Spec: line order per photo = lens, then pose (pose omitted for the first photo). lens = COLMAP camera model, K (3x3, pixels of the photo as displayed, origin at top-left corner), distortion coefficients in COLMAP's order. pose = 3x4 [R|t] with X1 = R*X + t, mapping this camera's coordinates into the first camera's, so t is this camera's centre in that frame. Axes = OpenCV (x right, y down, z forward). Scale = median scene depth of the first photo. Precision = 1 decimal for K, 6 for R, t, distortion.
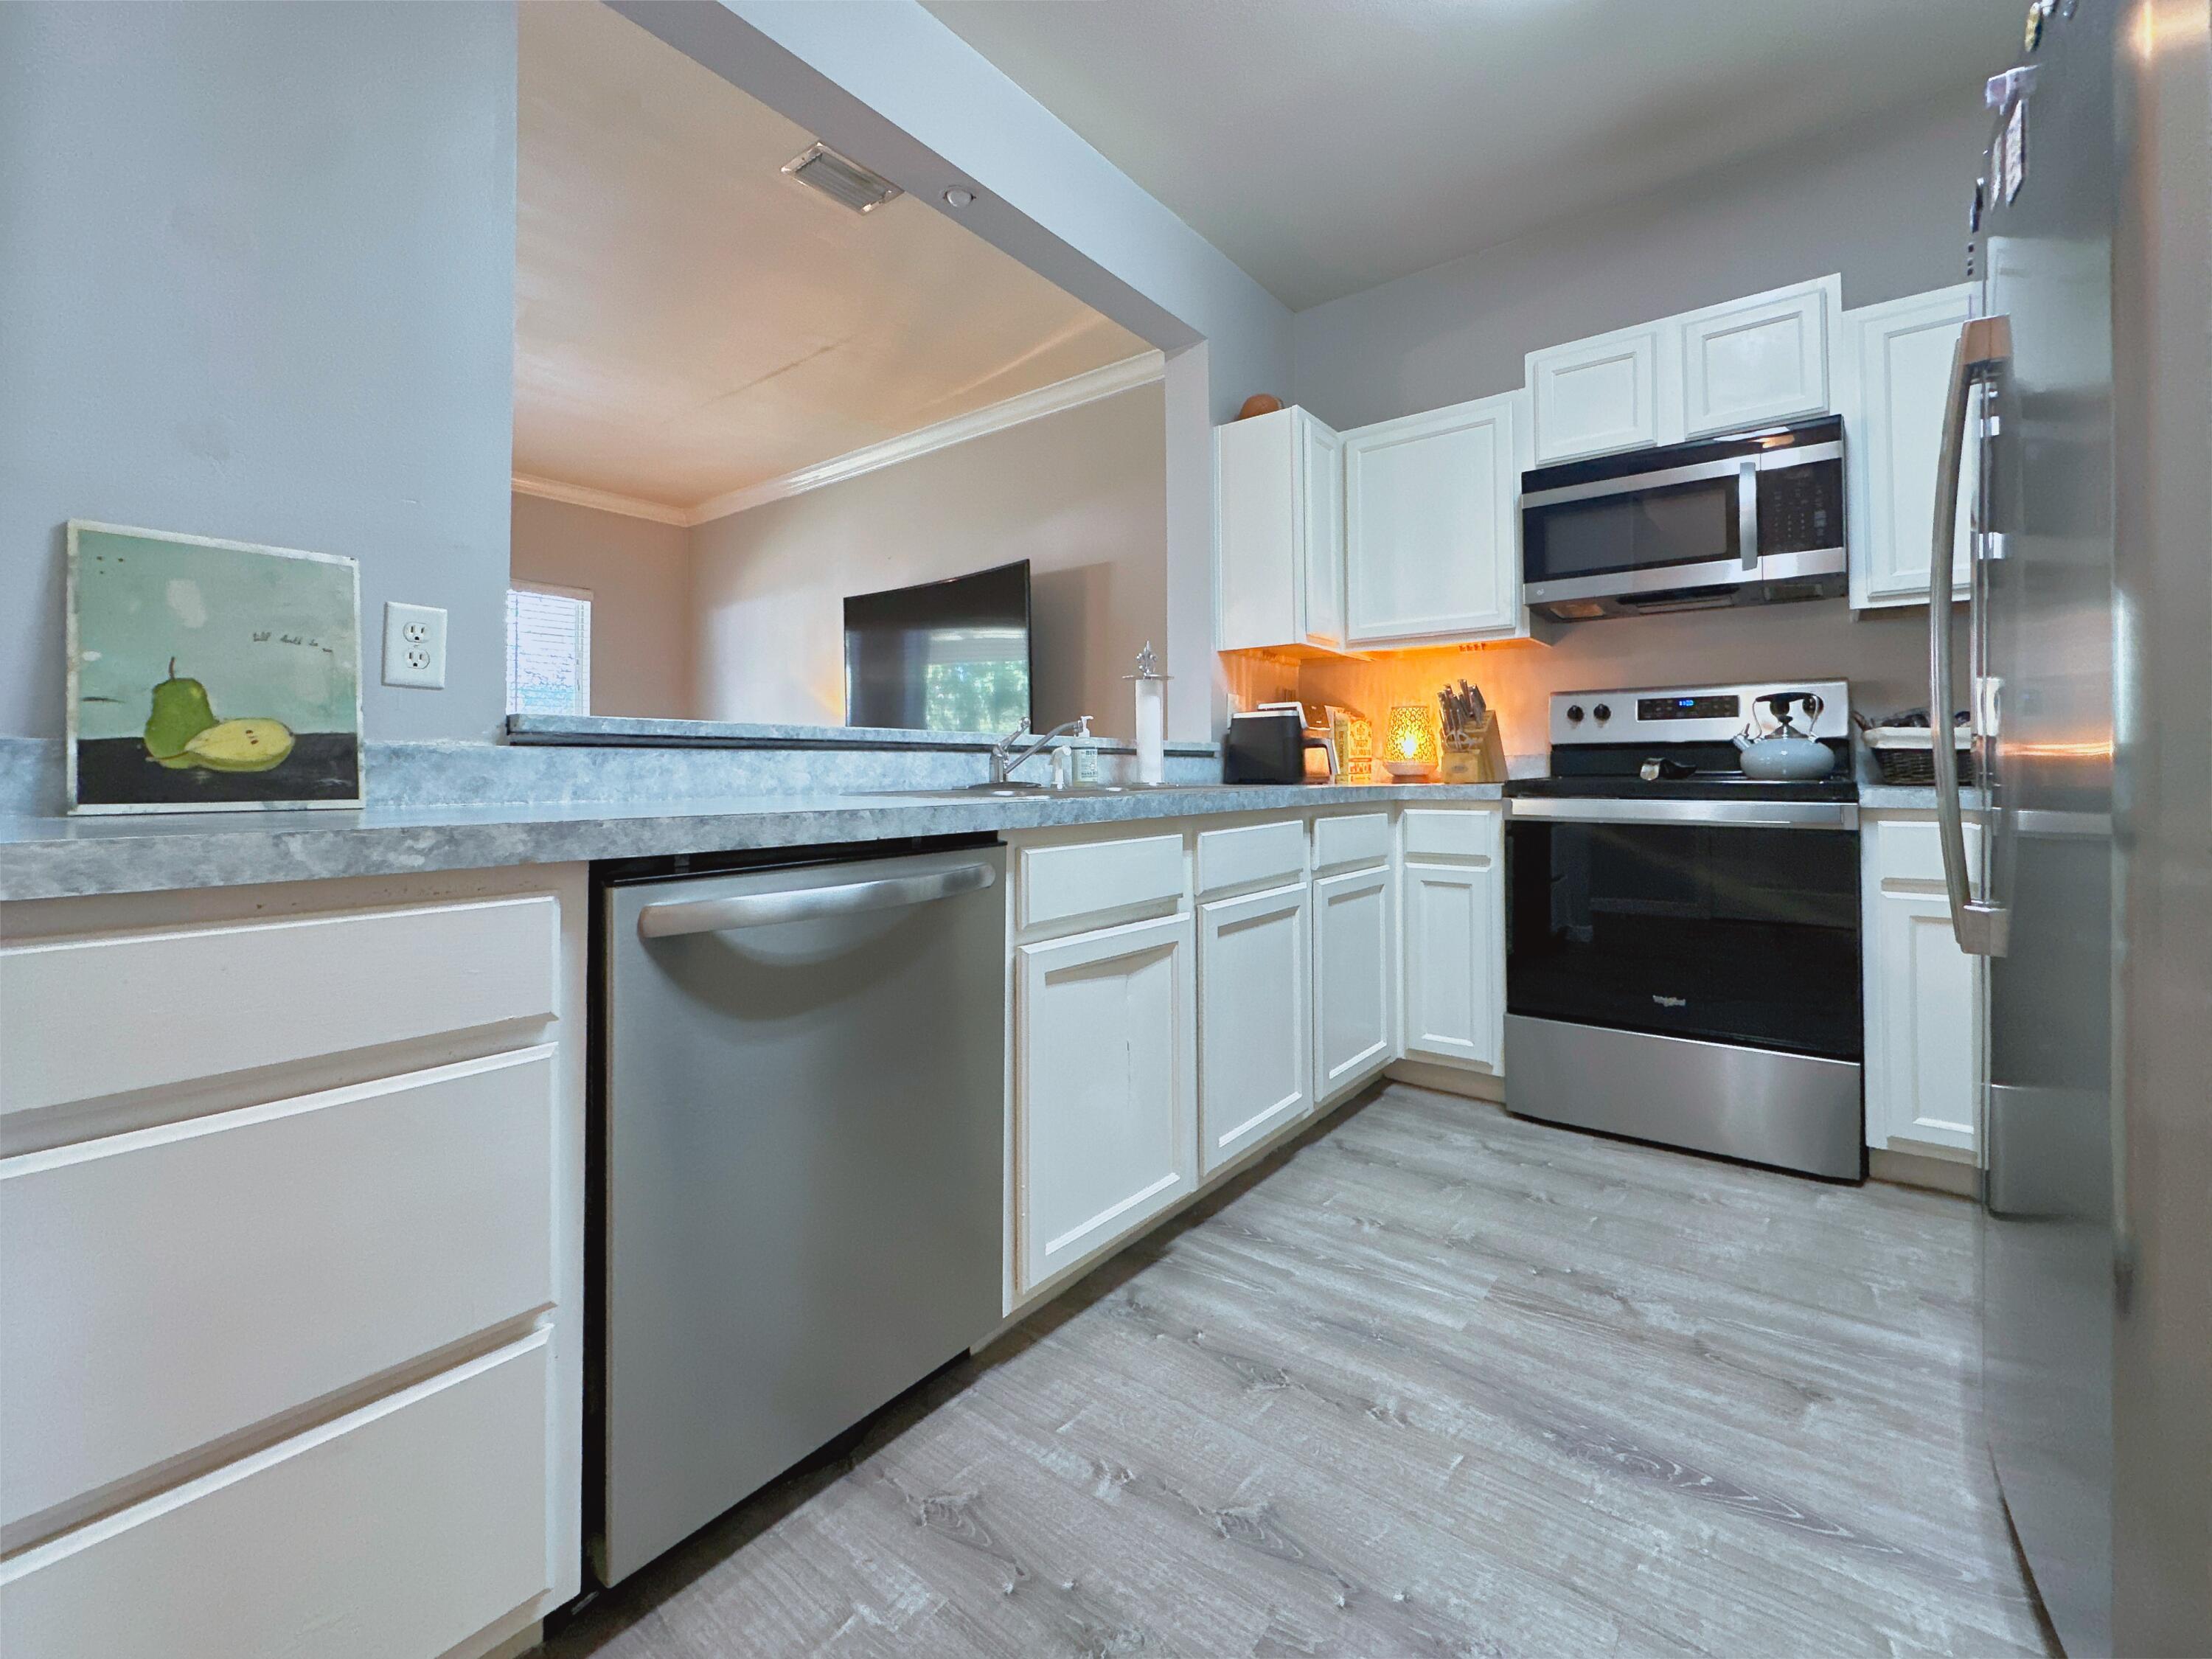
lens RADIAL K [[943.7, 0, 1103.7], [0, 943.7, 751.6], [0, 0, 1]] dist [-0.003833, 0.000057]
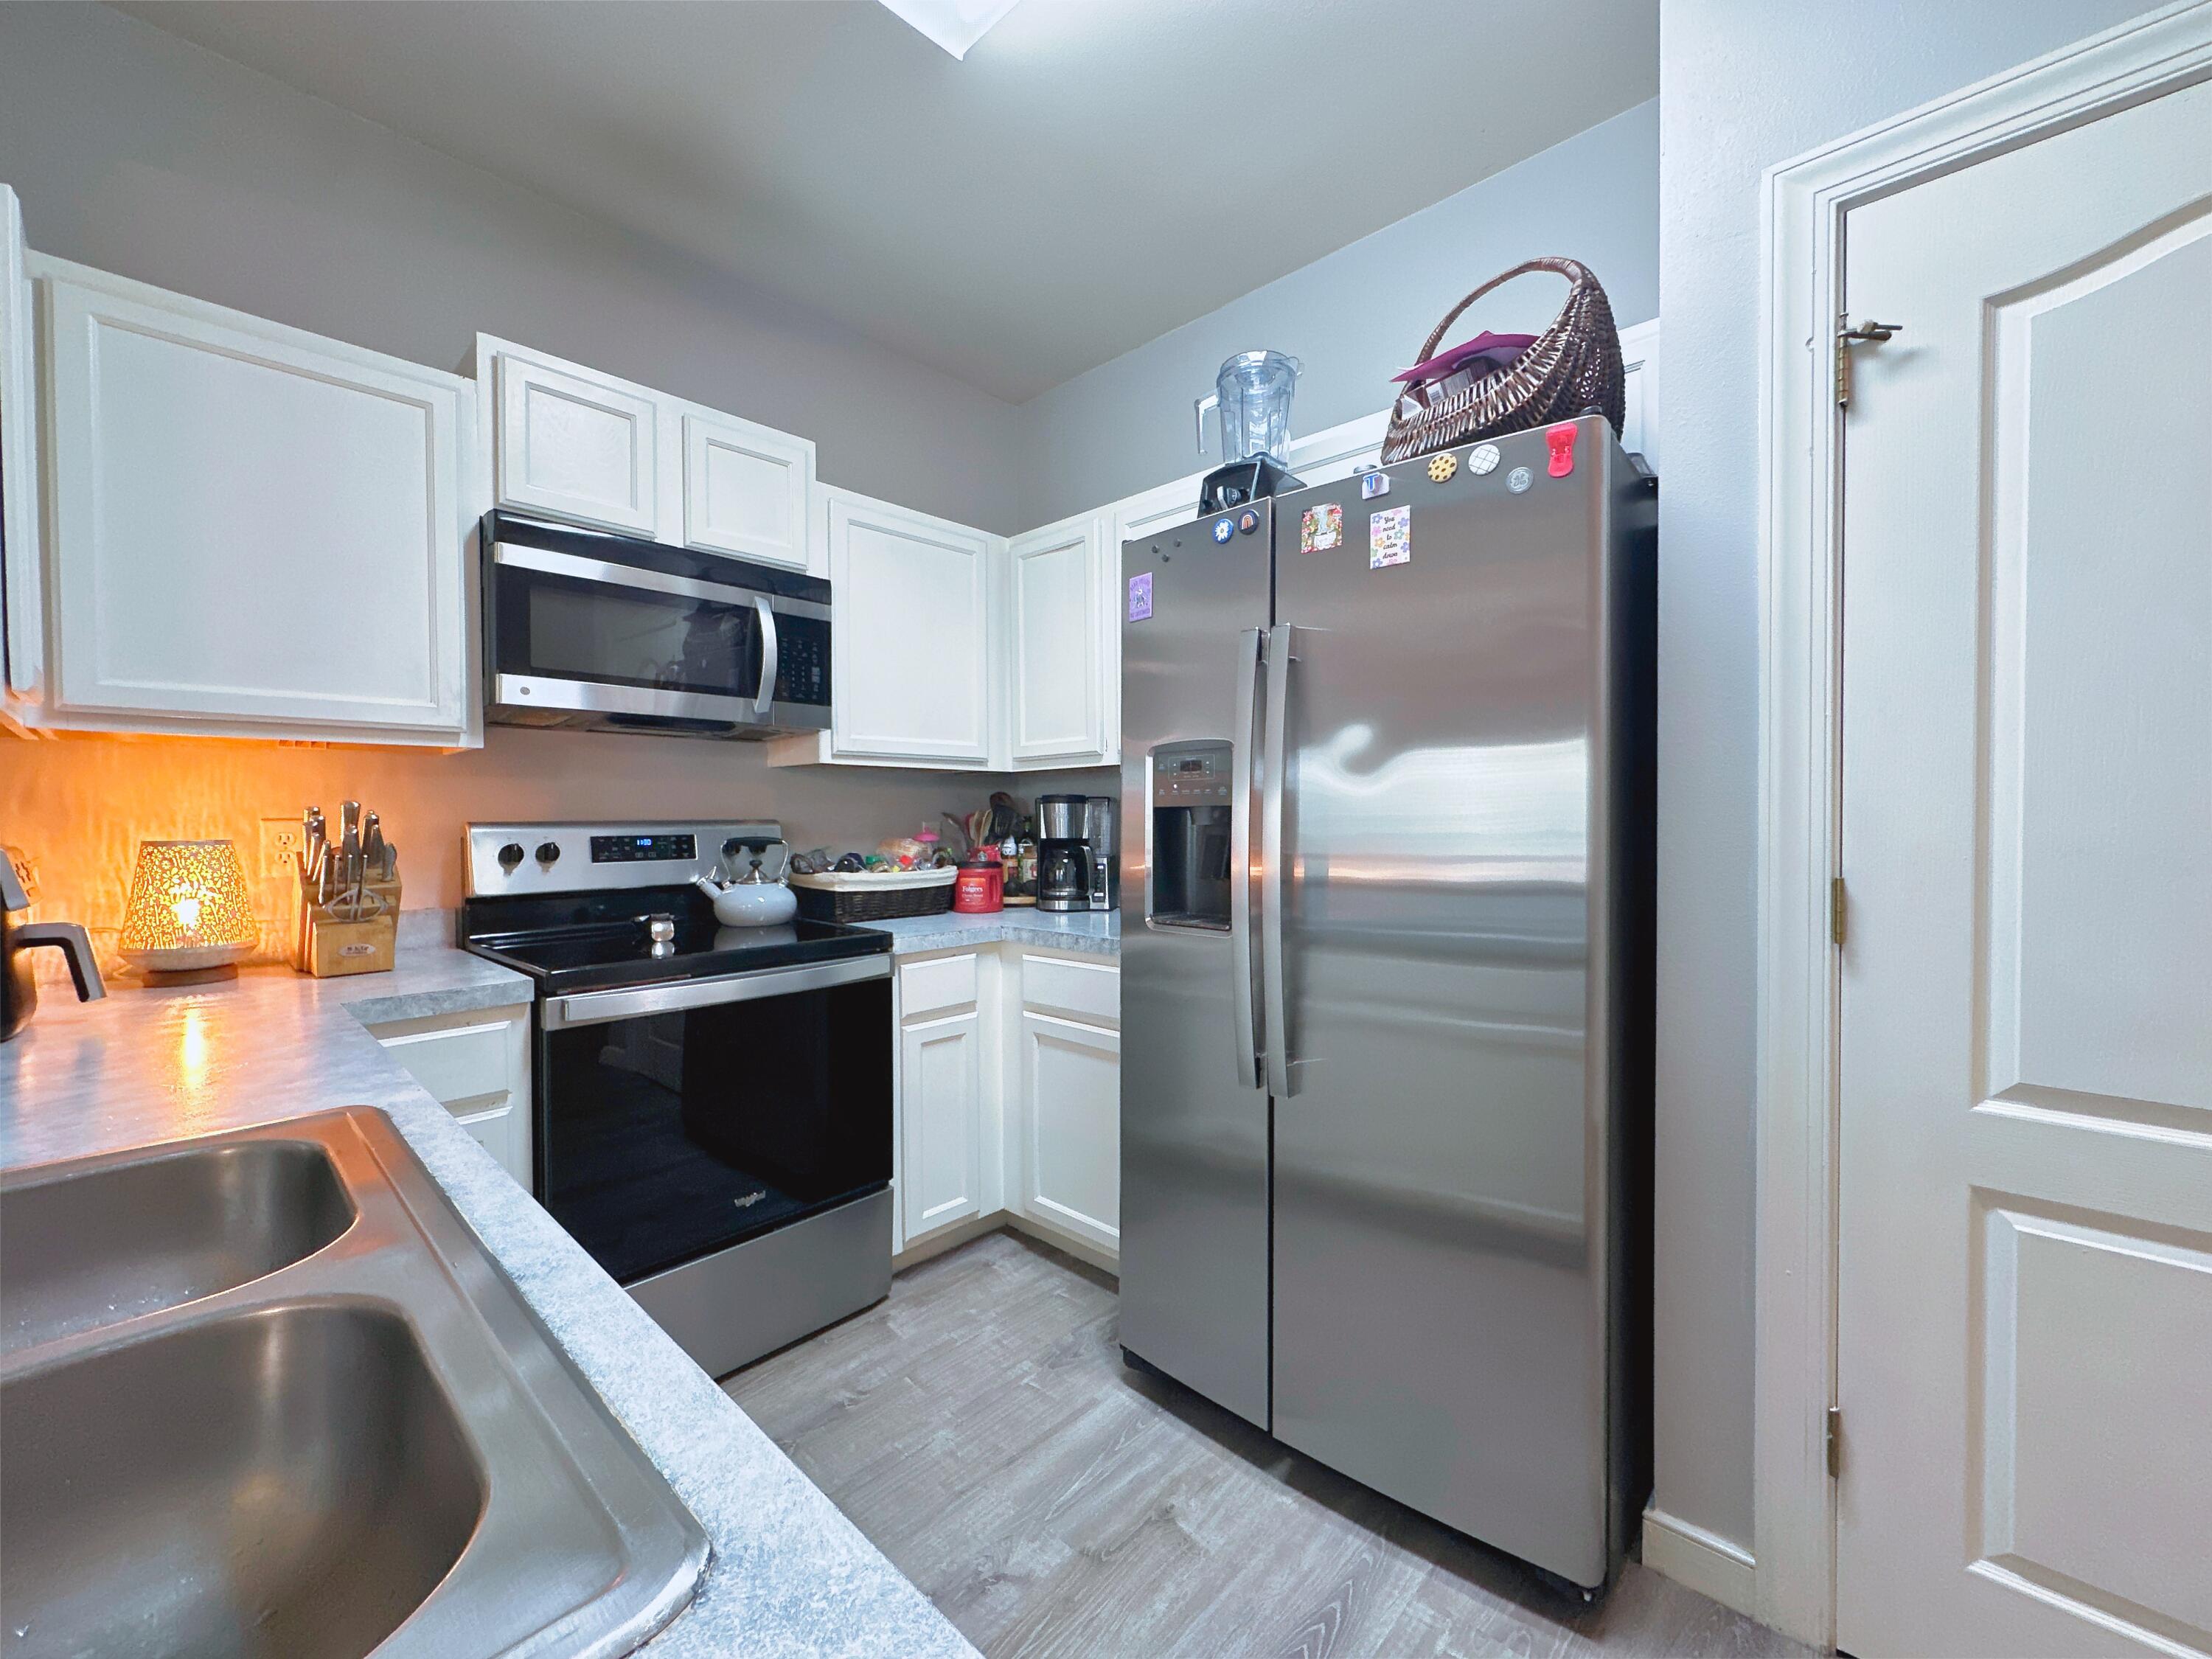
lens RADIAL K [[884.6, 0, 1104.4], [0, 884.6, 828.3], [0, 0, 1]] dist [-0.003222, 0.000069]
pose [[0.090304, -0.008656, 0.995877, -0.213862], [-0.014274, 0.999848, 0.009985, -0.107544], [-0.995812, -0.015117, 0.090167, 0.690118]]
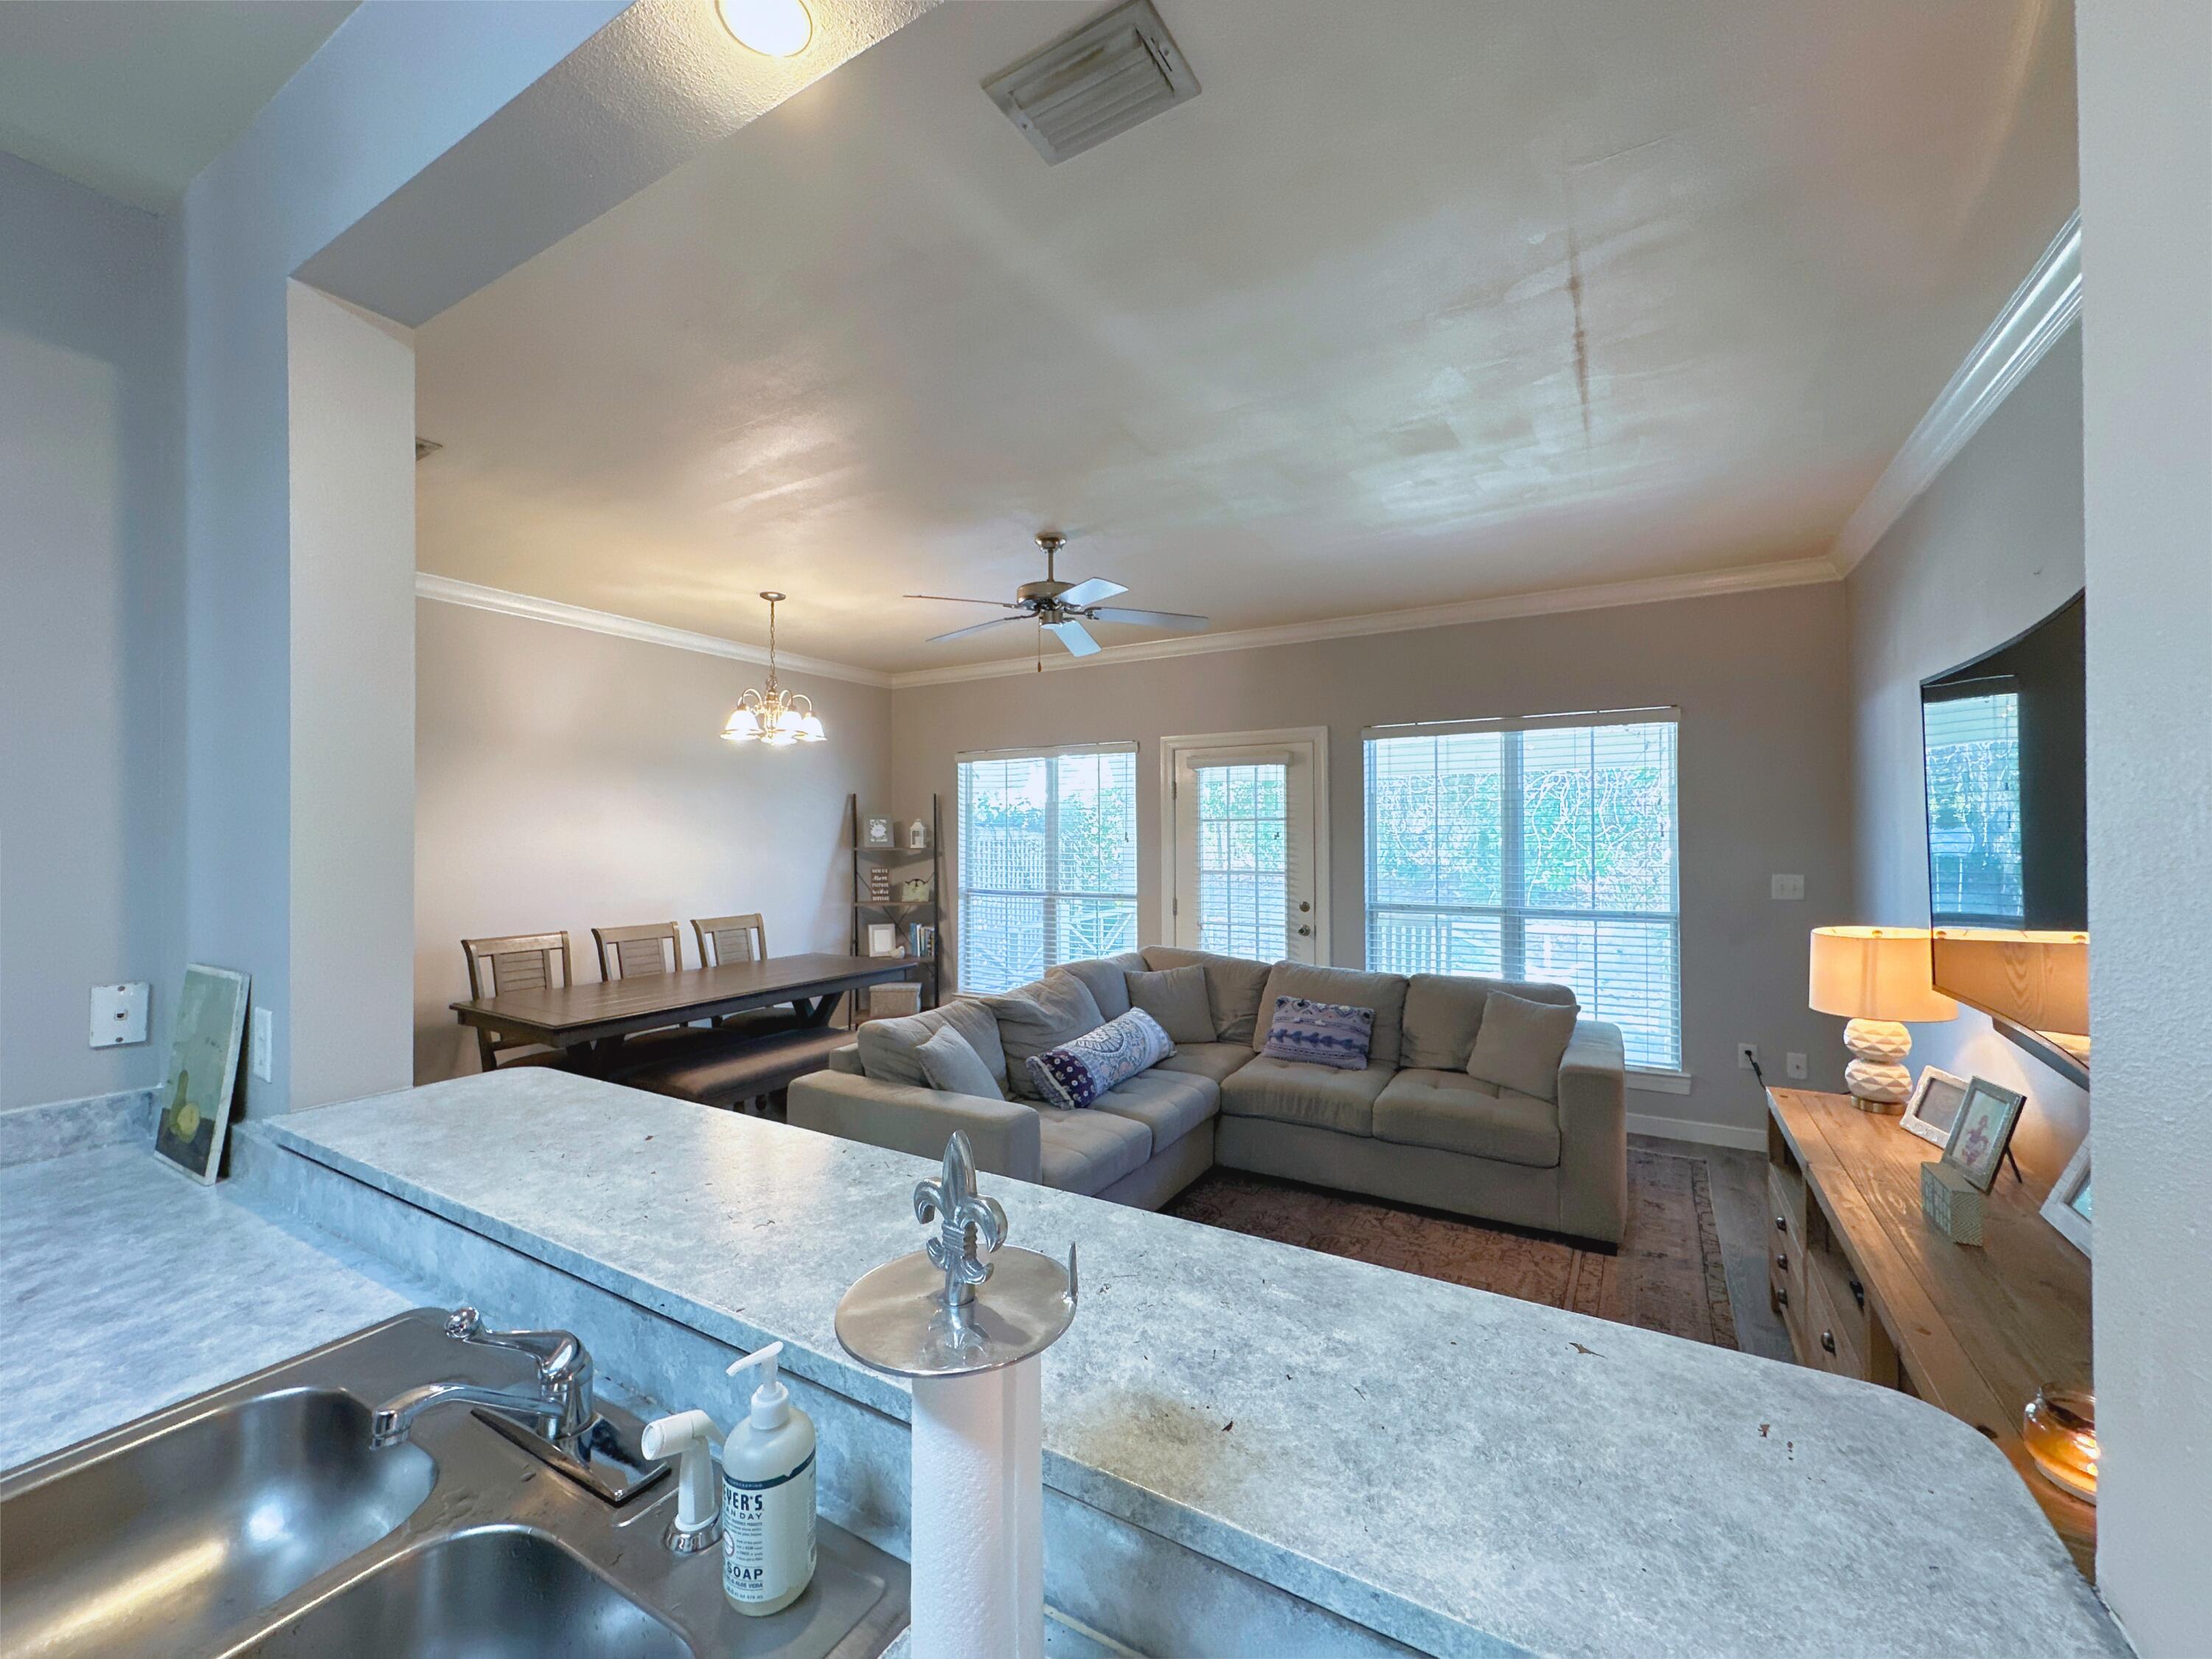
lens RADIAL K [[884.6, 0, 1104.4], [0, 884.6, 828.3], [0, 0, 1]] dist [-0.003222, 0.000069]
pose [[0.131233, -0.006370, -0.991331, 0.326075], [0.023637, 0.999715, -0.003295, -0.238784], [0.991070, -0.023000, 0.131346, 1.287445]]
